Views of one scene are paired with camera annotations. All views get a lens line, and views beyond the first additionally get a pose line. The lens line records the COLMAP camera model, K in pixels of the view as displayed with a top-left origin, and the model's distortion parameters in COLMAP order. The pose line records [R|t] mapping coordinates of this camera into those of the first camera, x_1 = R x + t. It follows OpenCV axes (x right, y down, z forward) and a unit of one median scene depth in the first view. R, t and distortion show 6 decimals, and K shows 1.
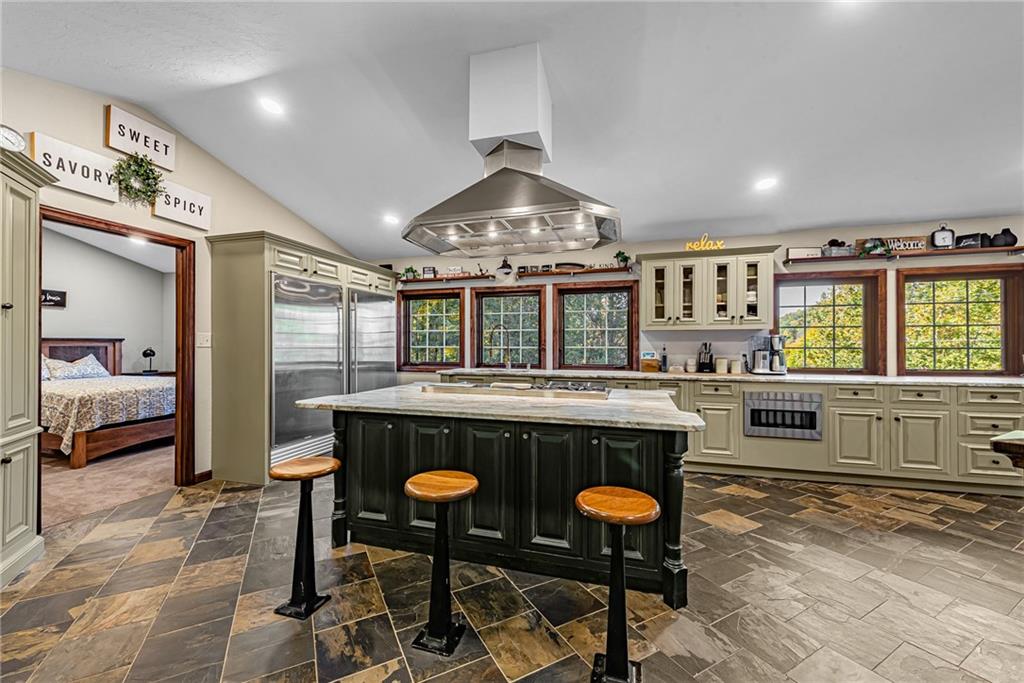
lens RADIAL K [[407.3, 0, 506.9], [0, 407.3, 344.5], [0, 0, 1]] dist [0.014209, -0.003648]
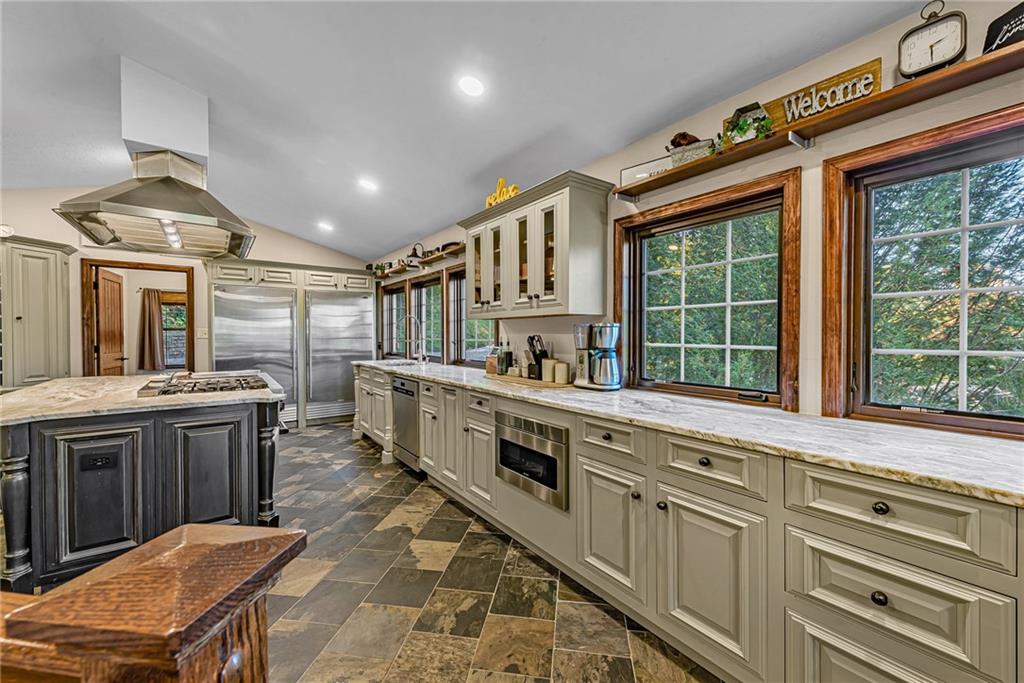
lens RADIAL K [[407.3, 0, 516.9], [0, 407.3, 336.1], [0, 0, 1]] dist [0.014209, -0.003648]
pose [[0.786272, 0.003174, -0.617872, 0.900735], [0.003446, 0.999949, 0.009523, -0.009490], [0.617871, -0.009617, 0.786221, 0.447550]]
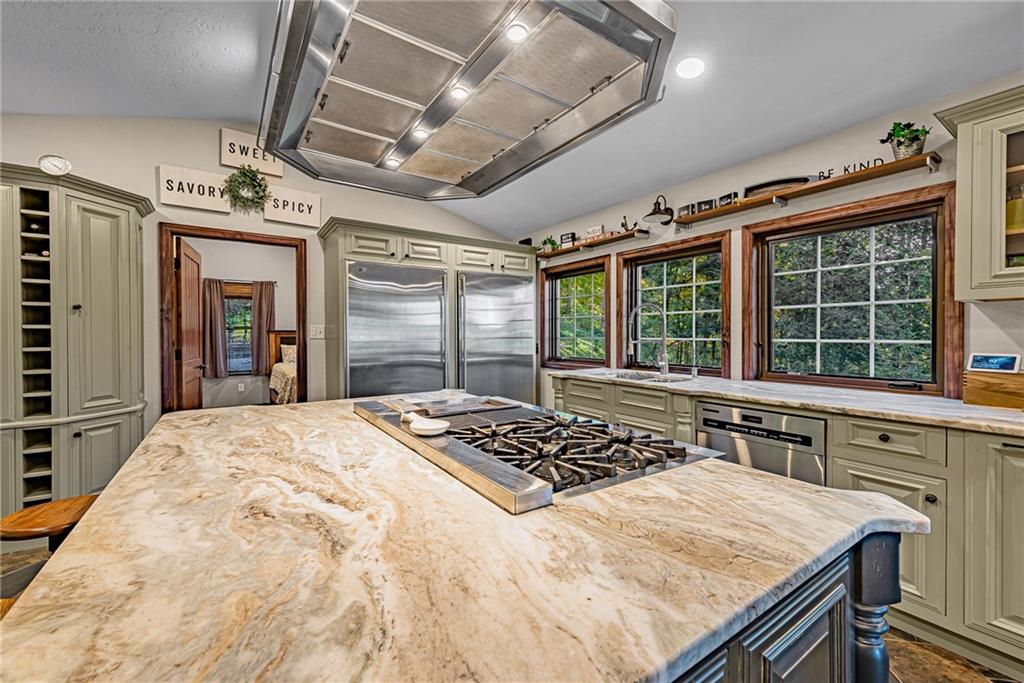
lens RADIAL K [[407.3, 0, 508.6], [0, 407.3, 337.8], [0, 0, 1]] dist [0.014209, -0.003648]
pose [[0.774558, 0.000996, -0.632502, 0.250928], [0.005062, 0.999957, 0.007773, -0.002835], [0.632482, -0.009222, 0.774520, 0.415739]]
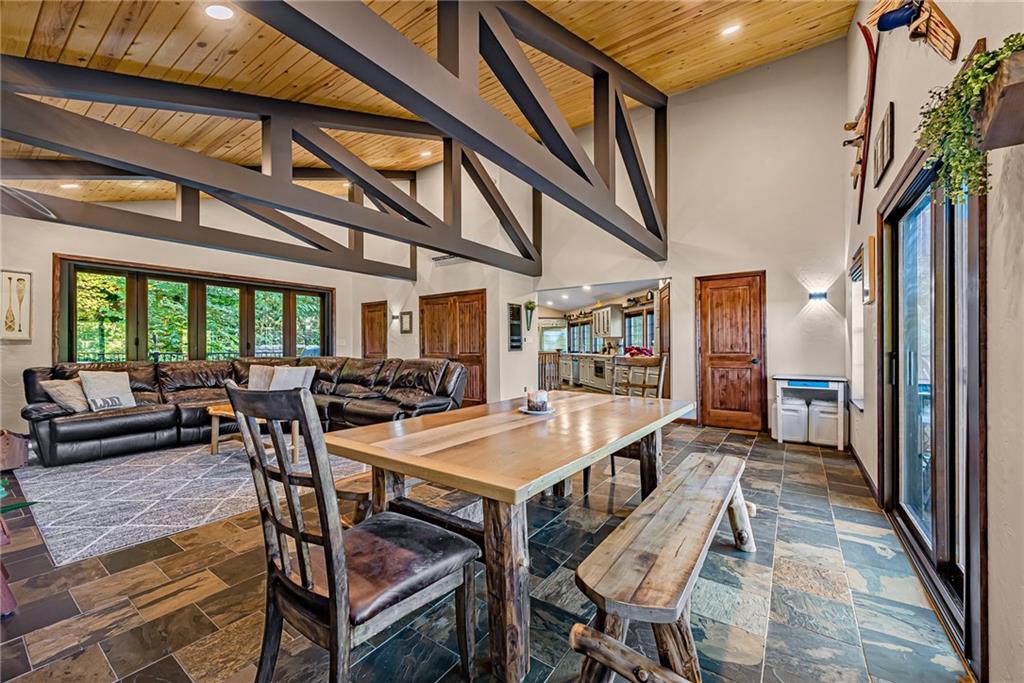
lens RADIAL K [[407.3, 0, 517.4], [0, 407.3, 344.2], [0, 0, 1]] dist [0.014209, -0.003648]
pose [[0.425456, -0.007180, -0.904951, 2.532606], [0.009378, 0.999950, -0.003525, 0.012588], [0.904931, -0.006987, 0.425502, -0.566357]]
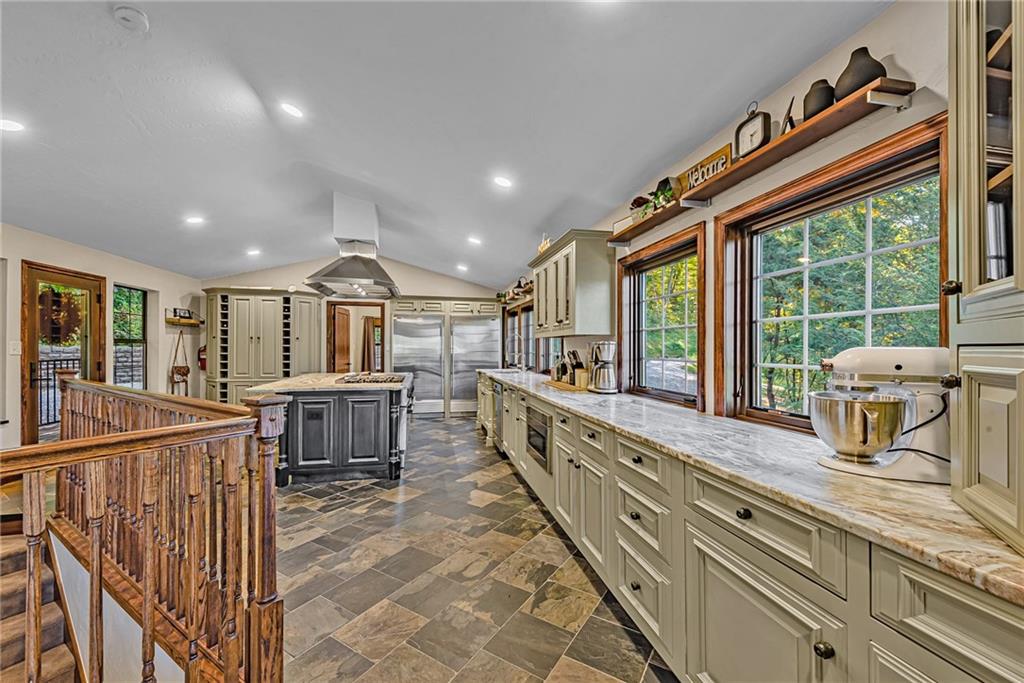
lens RADIAL K [[407.3, 0, 521.5], [0, 407.3, 342.4], [0, 0, 1]] dist [0.014209, -0.003648]
pose [[0.477052, -0.009451, -0.878824, 1.227855], [0.001071, 0.999948, -0.010172, -0.012783], [0.878875, 0.003911, 0.477037, 0.490793]]
